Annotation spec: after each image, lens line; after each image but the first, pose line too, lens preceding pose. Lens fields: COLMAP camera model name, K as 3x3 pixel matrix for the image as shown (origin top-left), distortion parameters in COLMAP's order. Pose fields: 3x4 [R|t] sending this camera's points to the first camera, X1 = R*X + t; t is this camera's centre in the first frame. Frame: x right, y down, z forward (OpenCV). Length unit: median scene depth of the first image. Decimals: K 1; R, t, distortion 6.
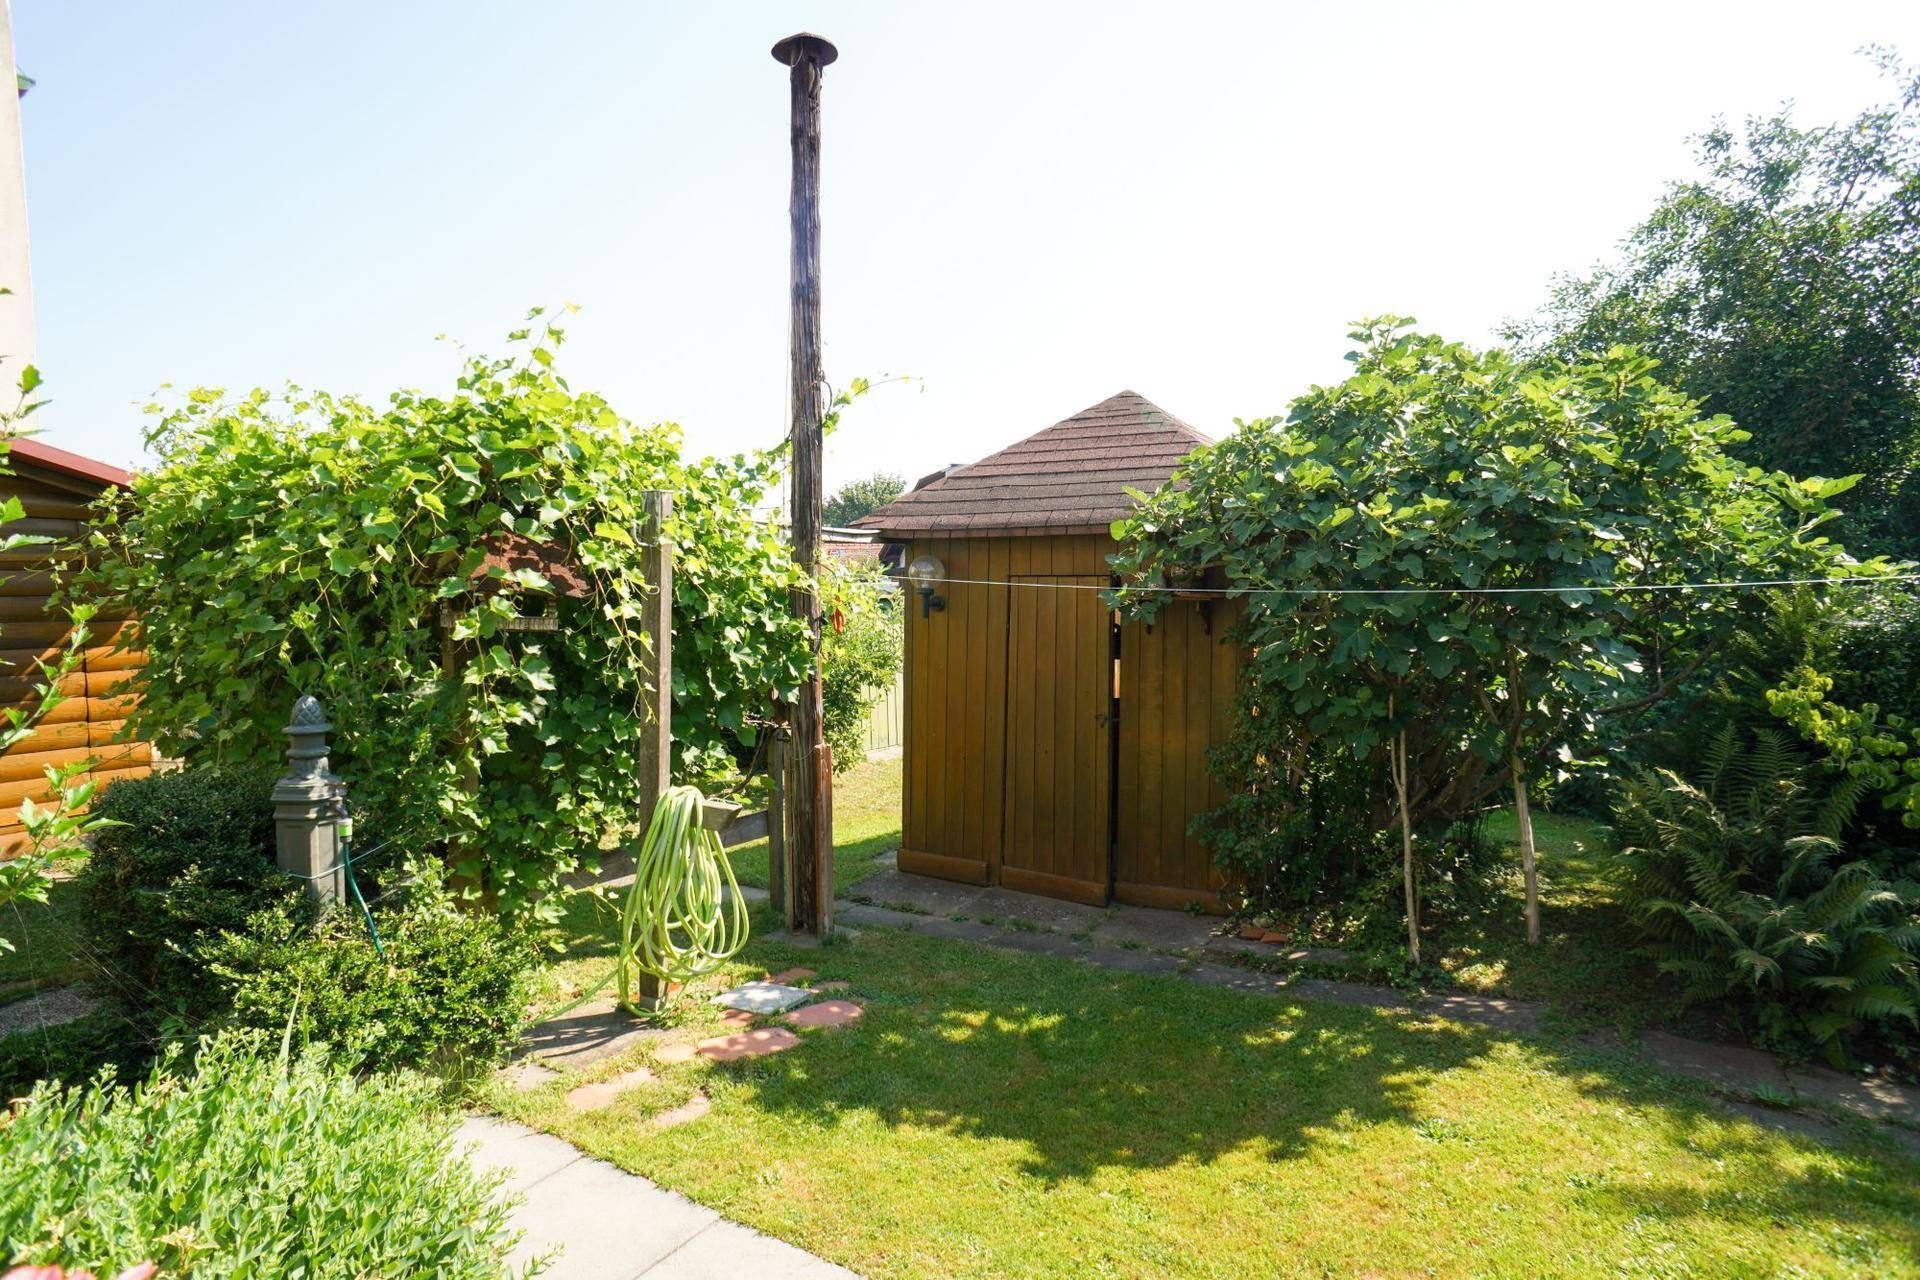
lens RADIAL K [[1052.8, 0, 962.0], [0, 1052.8, 630.2], [0, 0, 1]] dist [-0.081560, 0.051701]
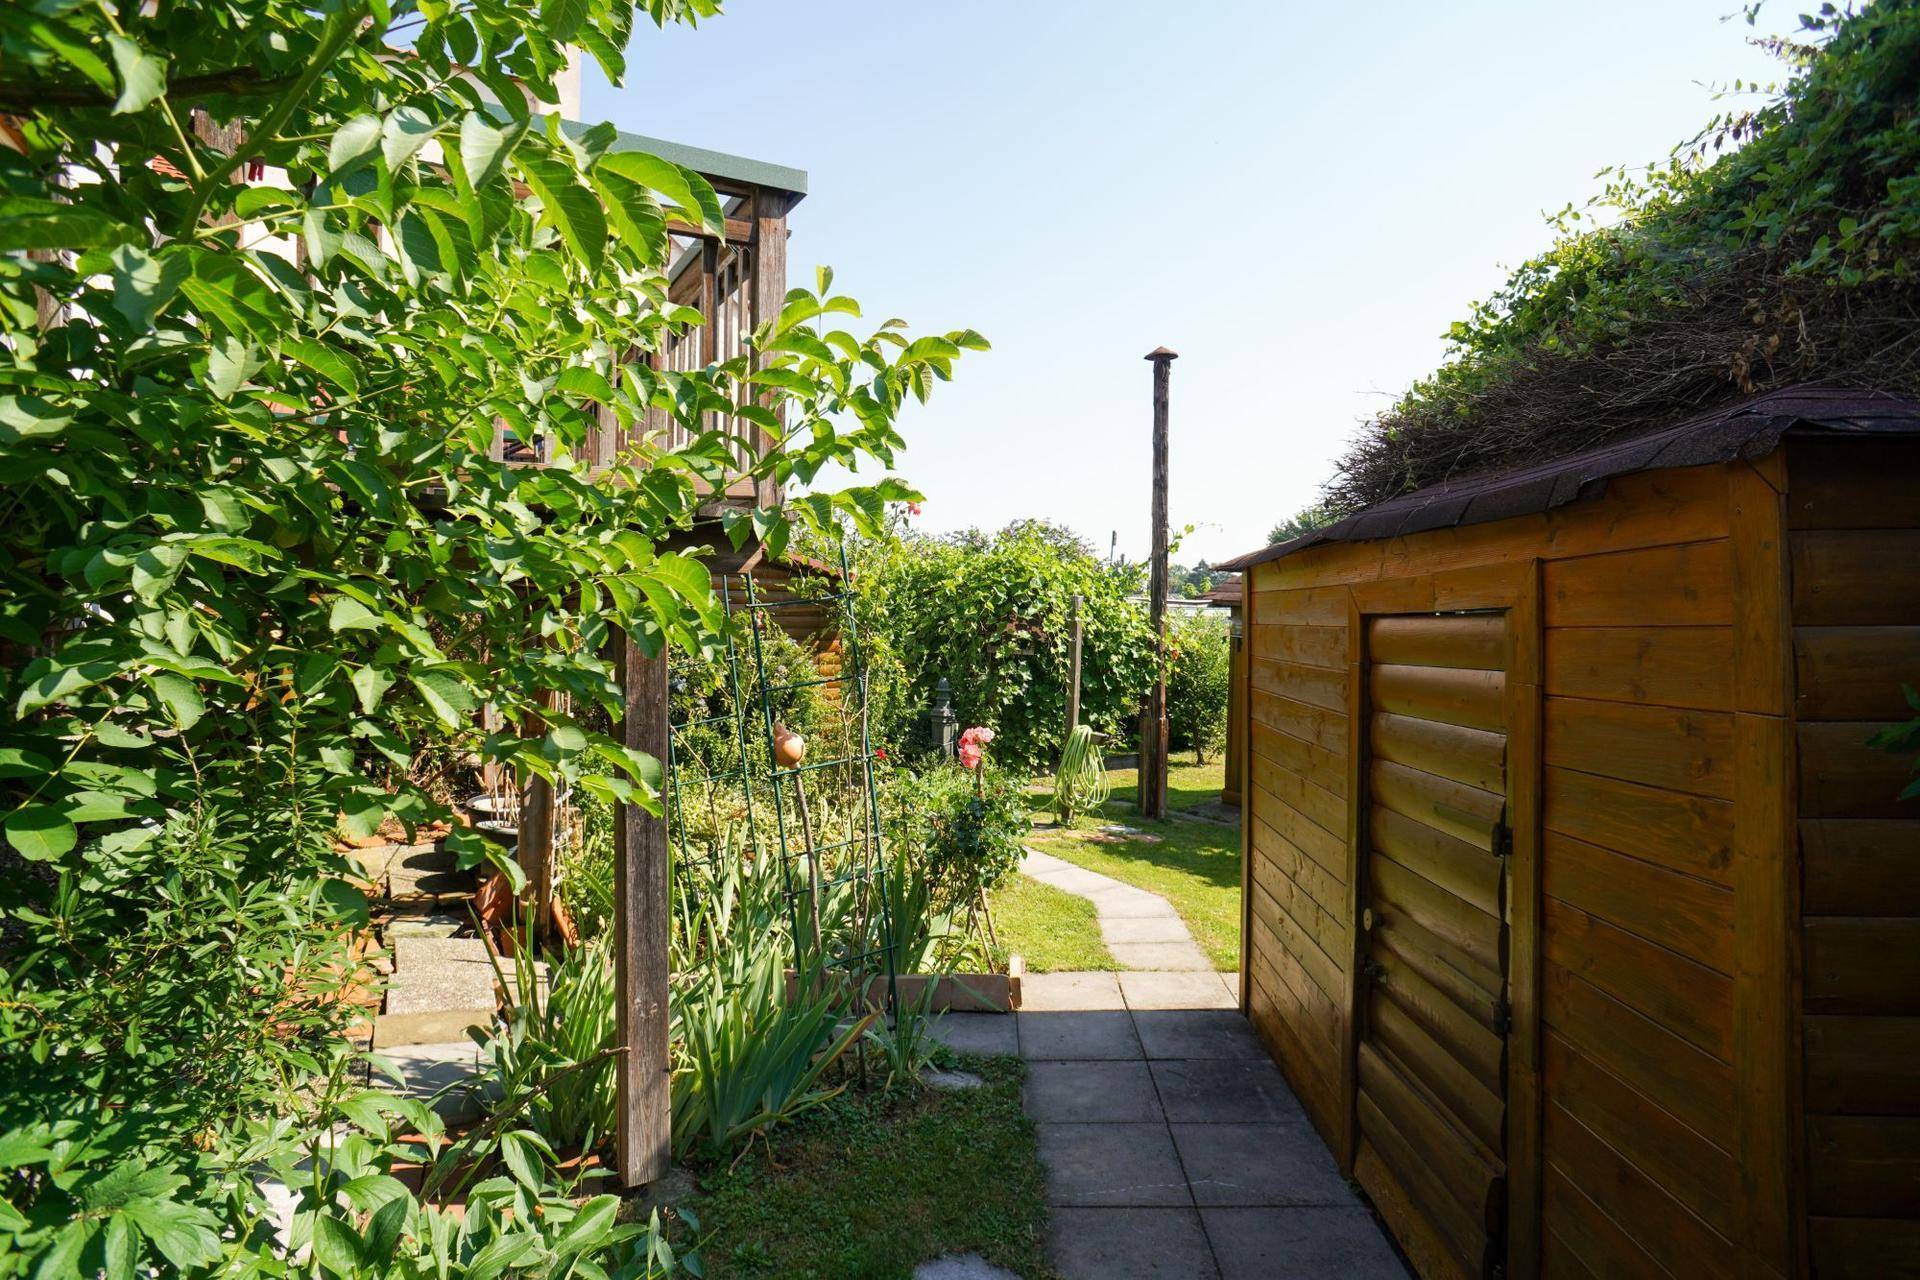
lens RADIAL K [[1015.8, 0, 967.4], [0, 1015.8, 656.2], [0, 0, 1]] dist [-0.077648, 0.043161]
pose [[0.906281, 0.035852, -0.421151, 0.450677], [-0.031774, 0.999356, 0.016698, -0.031738], [0.421479, -0.001752, 0.906837, -1.166082]]
